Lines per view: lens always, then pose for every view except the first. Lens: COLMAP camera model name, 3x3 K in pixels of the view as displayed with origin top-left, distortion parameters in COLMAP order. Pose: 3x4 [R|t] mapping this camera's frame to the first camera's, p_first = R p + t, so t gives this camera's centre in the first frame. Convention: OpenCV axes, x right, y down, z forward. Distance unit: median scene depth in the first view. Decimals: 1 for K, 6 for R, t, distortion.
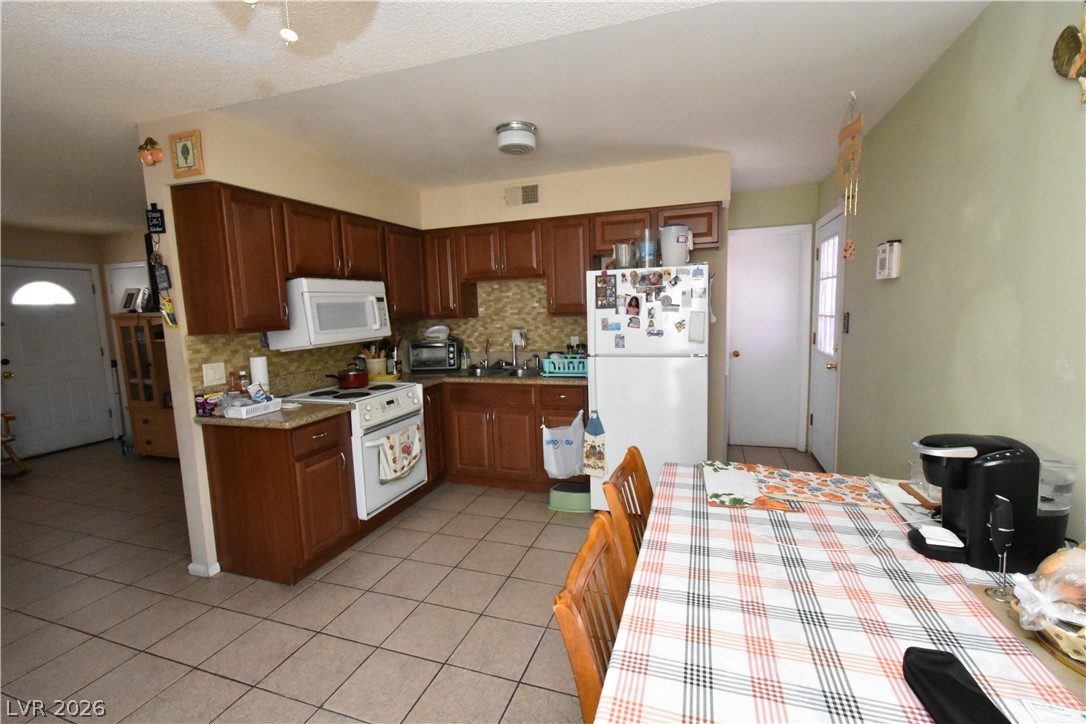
lens RADIAL K [[477.5, 0, 540.5], [0, 477.5, 360.0], [0, 0, 1]] dist [0.006236, -0.004184]
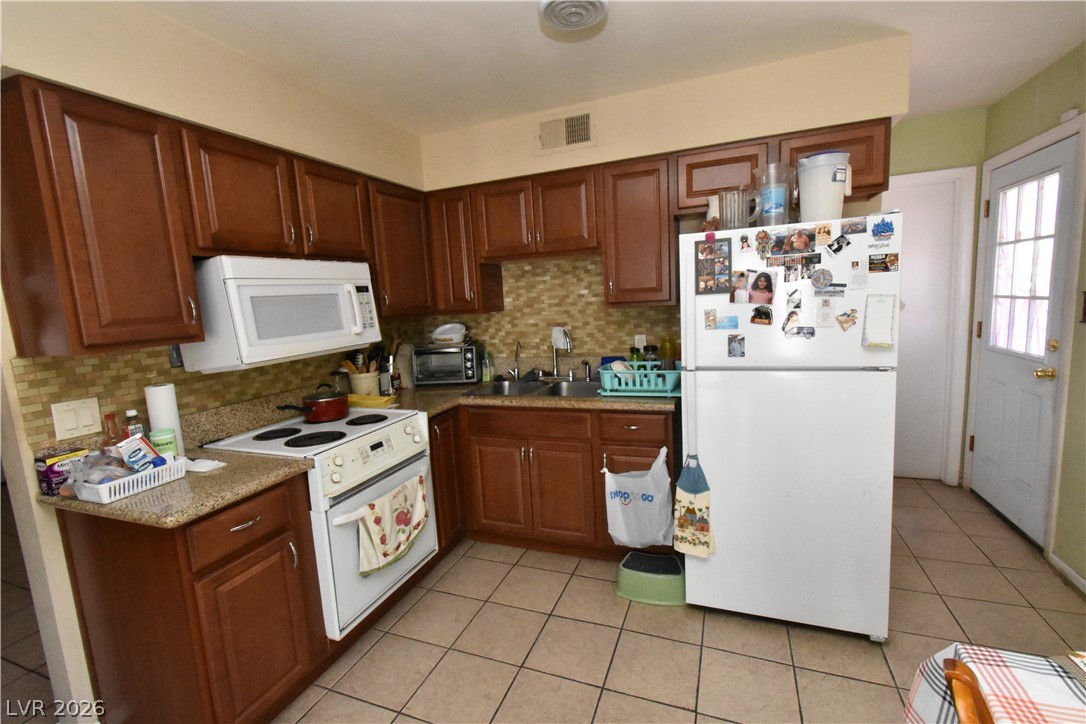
lens RADIAL K [[477.5, 0, 540.5], [0, 477.5, 360.0], [0, 0, 1]] dist [0.006236, -0.004184]
pose [[0.998952, -0.018927, -0.041679, -0.057264], [0.019864, 0.999557, 0.022166, -0.036507], [0.041241, -0.022970, 0.998885, 0.335756]]
